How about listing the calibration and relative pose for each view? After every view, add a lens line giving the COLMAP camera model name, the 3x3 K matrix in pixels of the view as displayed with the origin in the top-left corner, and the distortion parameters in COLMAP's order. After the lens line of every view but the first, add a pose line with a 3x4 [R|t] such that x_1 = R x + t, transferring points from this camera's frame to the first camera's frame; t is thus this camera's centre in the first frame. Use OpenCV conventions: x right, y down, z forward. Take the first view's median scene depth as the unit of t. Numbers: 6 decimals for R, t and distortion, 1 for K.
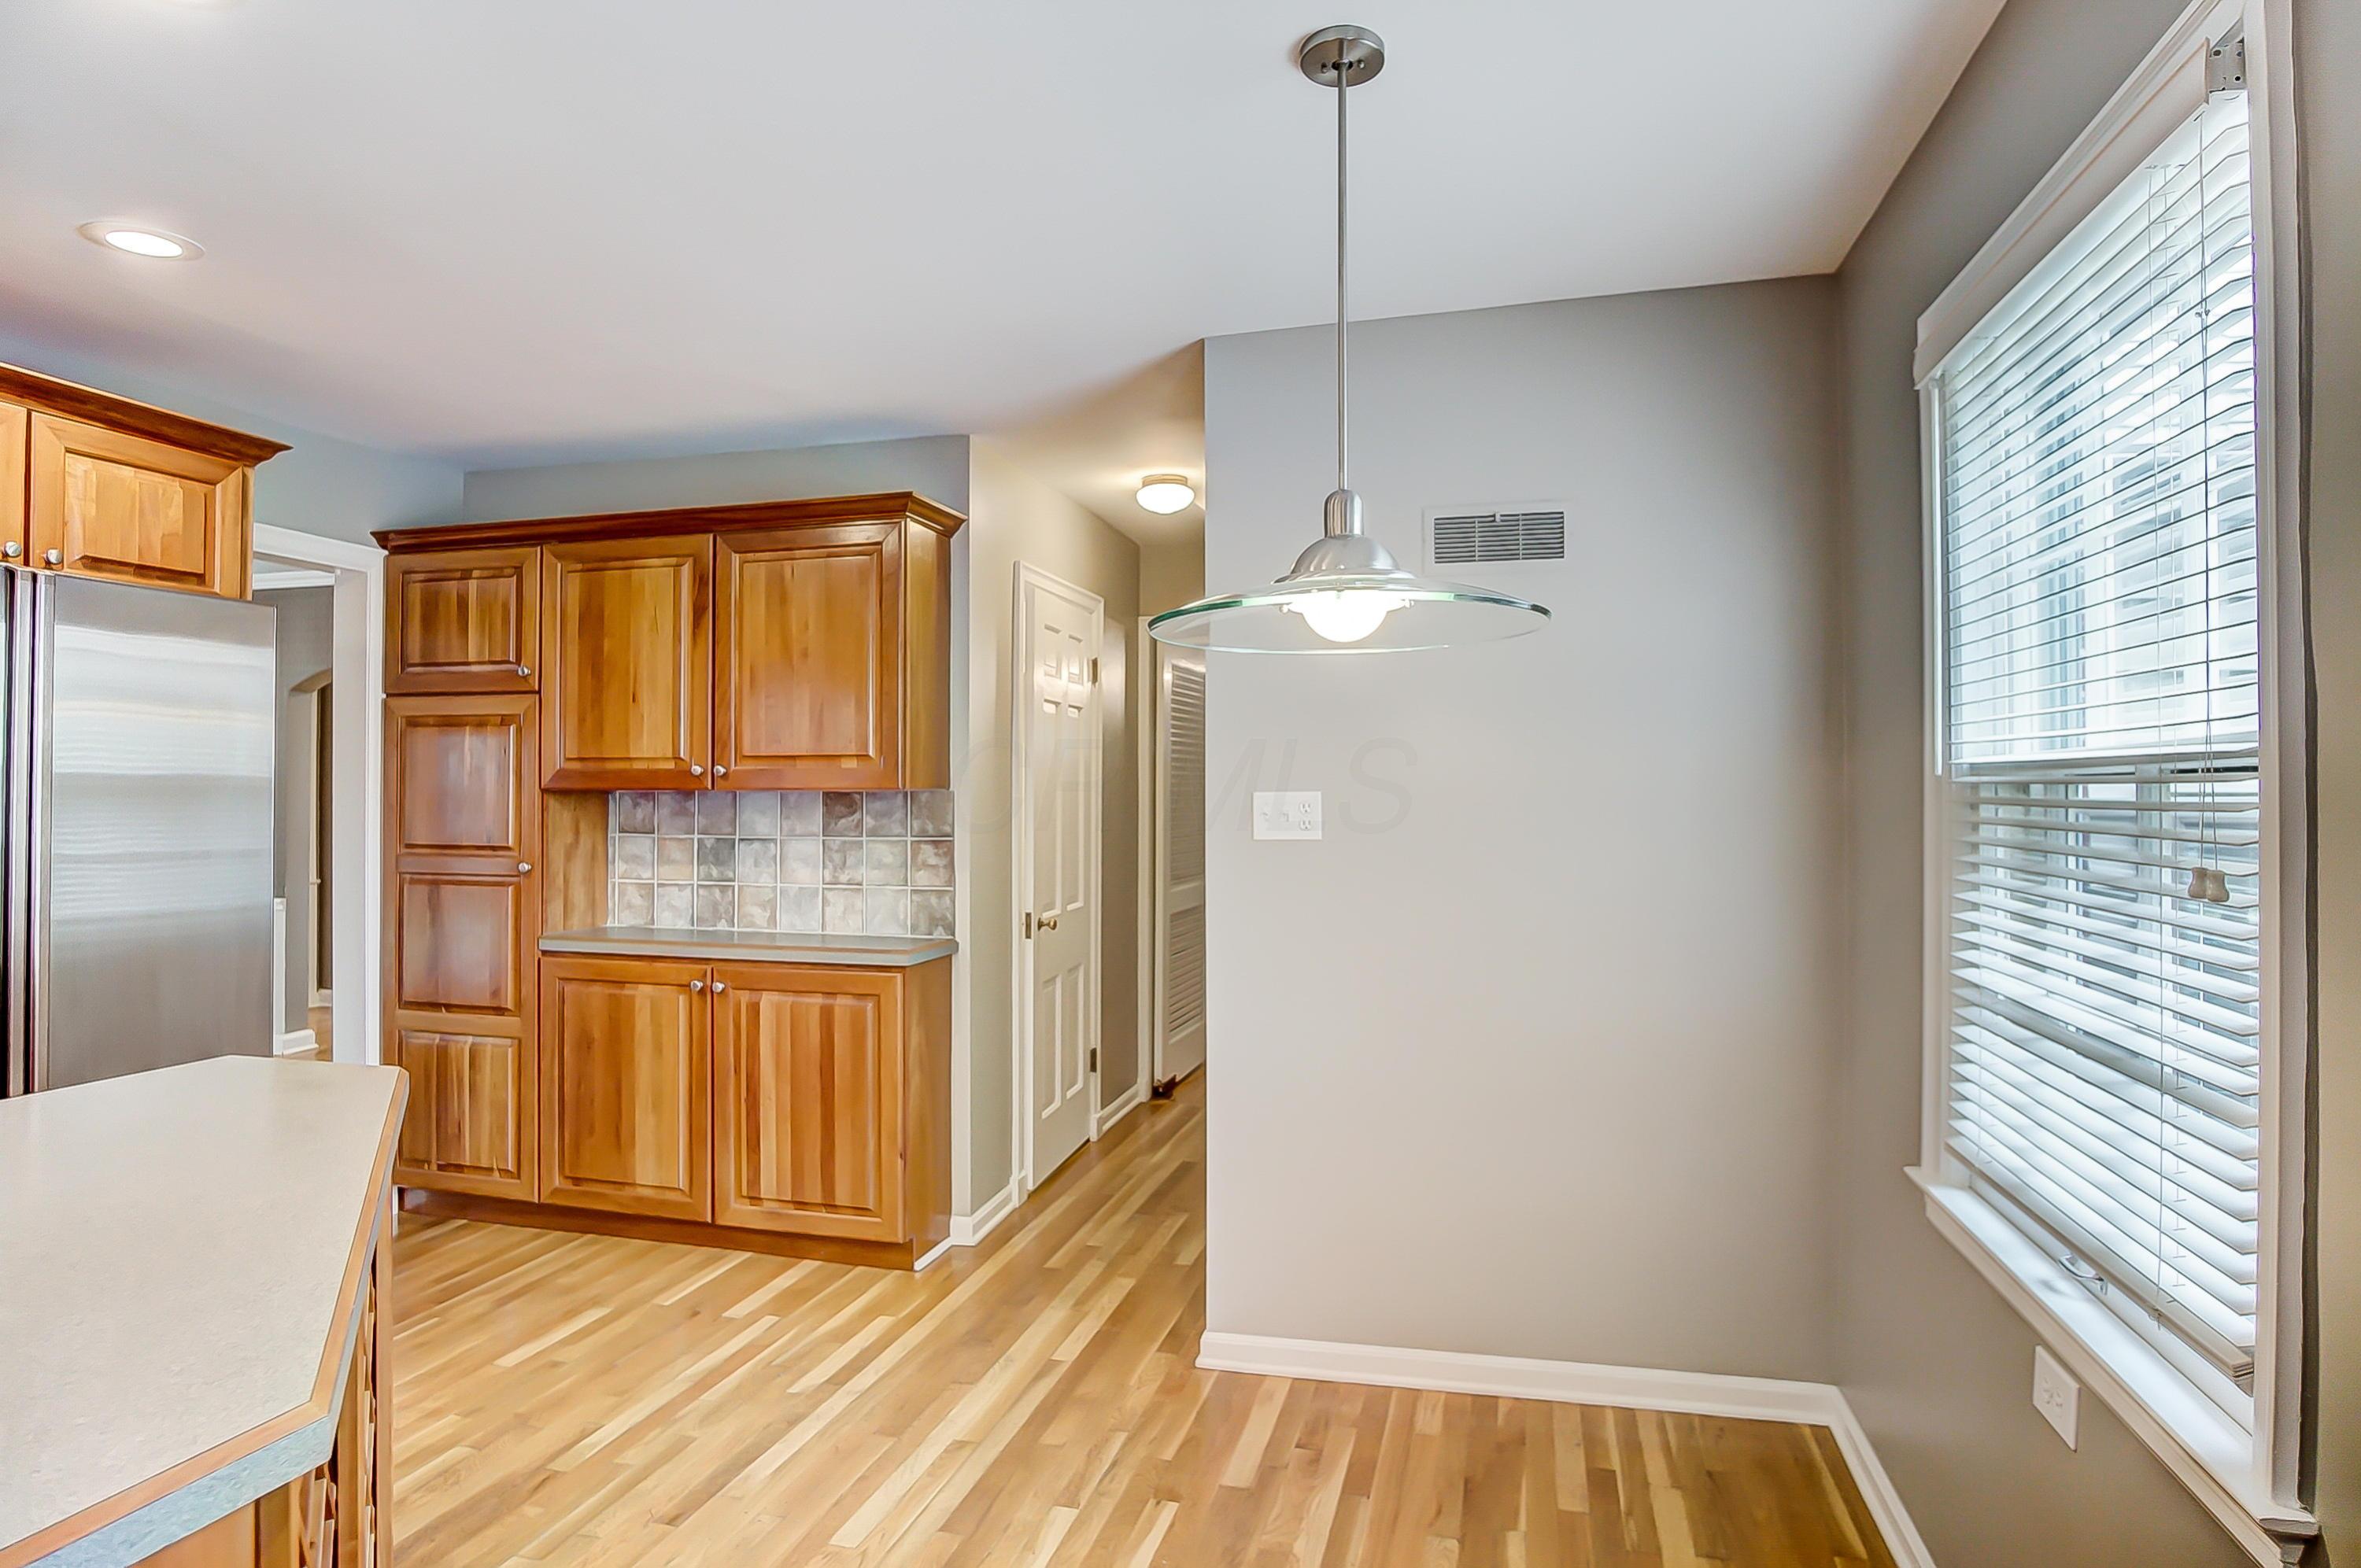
lens RADIAL K [[1270.3, 0, 1183.2], [0, 1270.3, 768.1], [0, 0, 1]] dist [-0.034964, 0.010197]
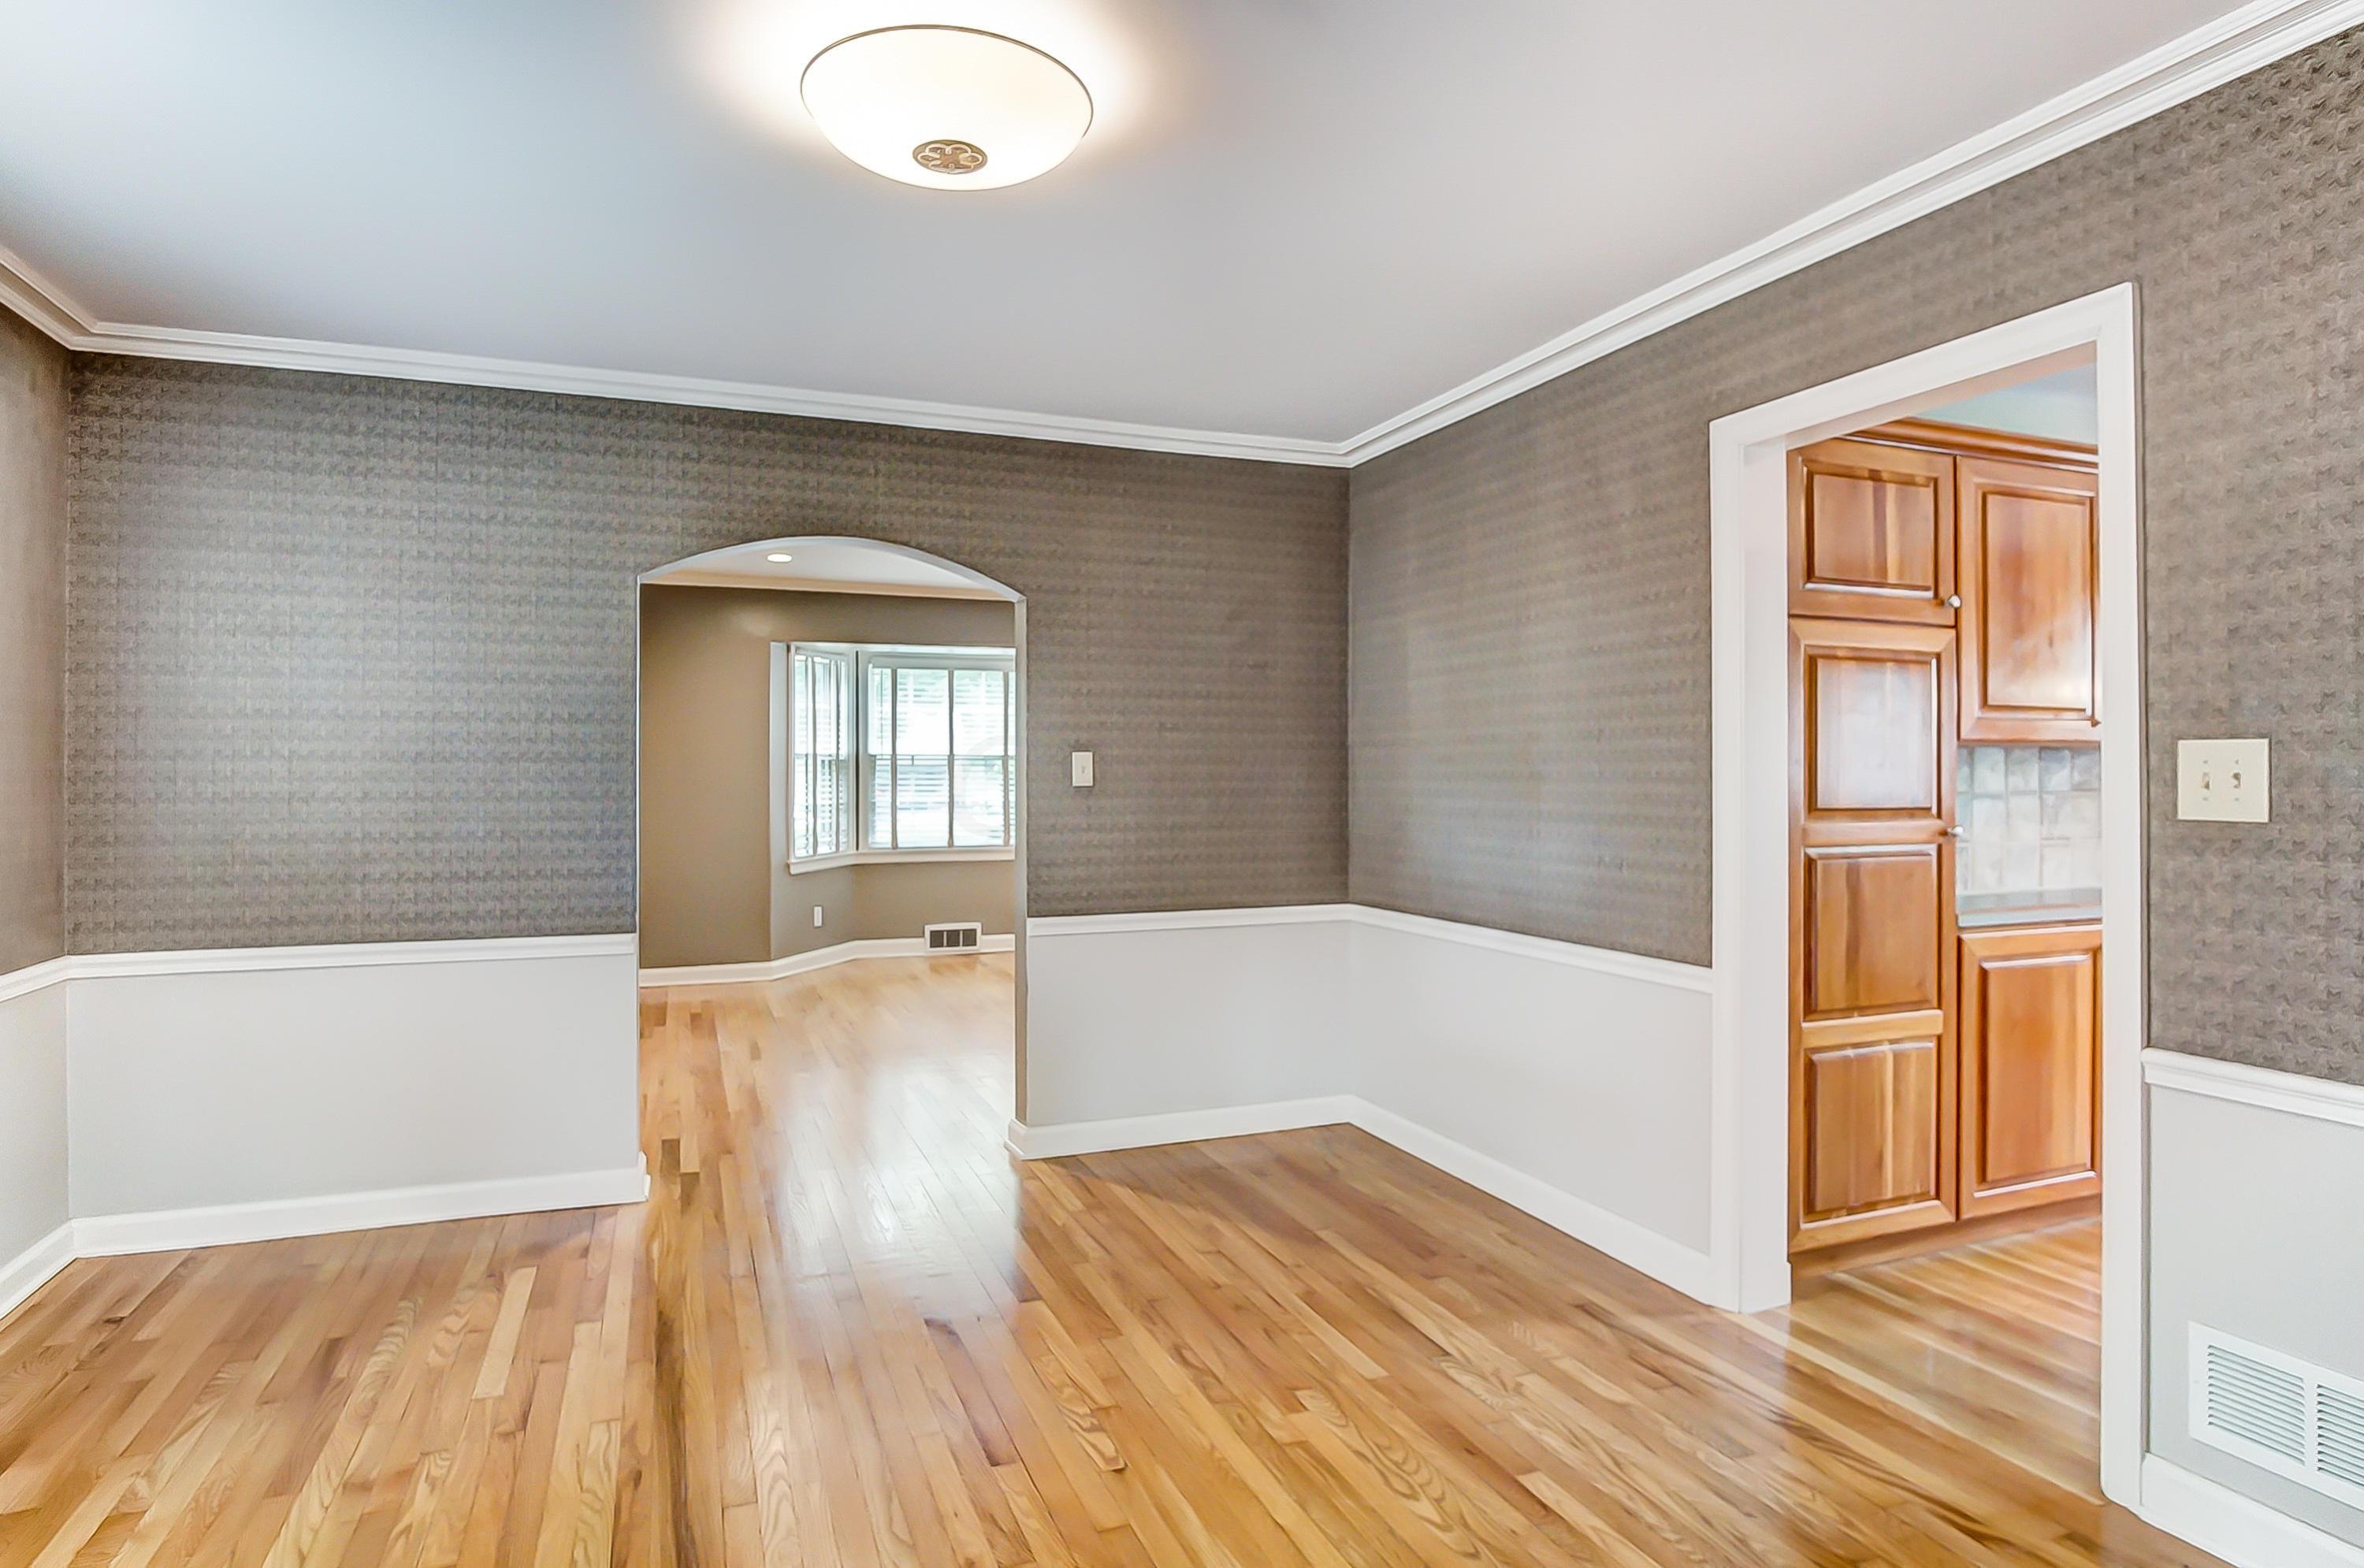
lens RADIAL K [[1272.0, 0, 1184.7], [0, 1272.0, 768.1], [0, 0, 1]] dist [-0.034964, 0.010197]
pose [[0.809330, 0.001300, 0.587353, -1.414555], [-0.009646, 0.999892, 0.011078, 0.030371], [-0.587275, -0.014631, 0.809255, 0.600069]]
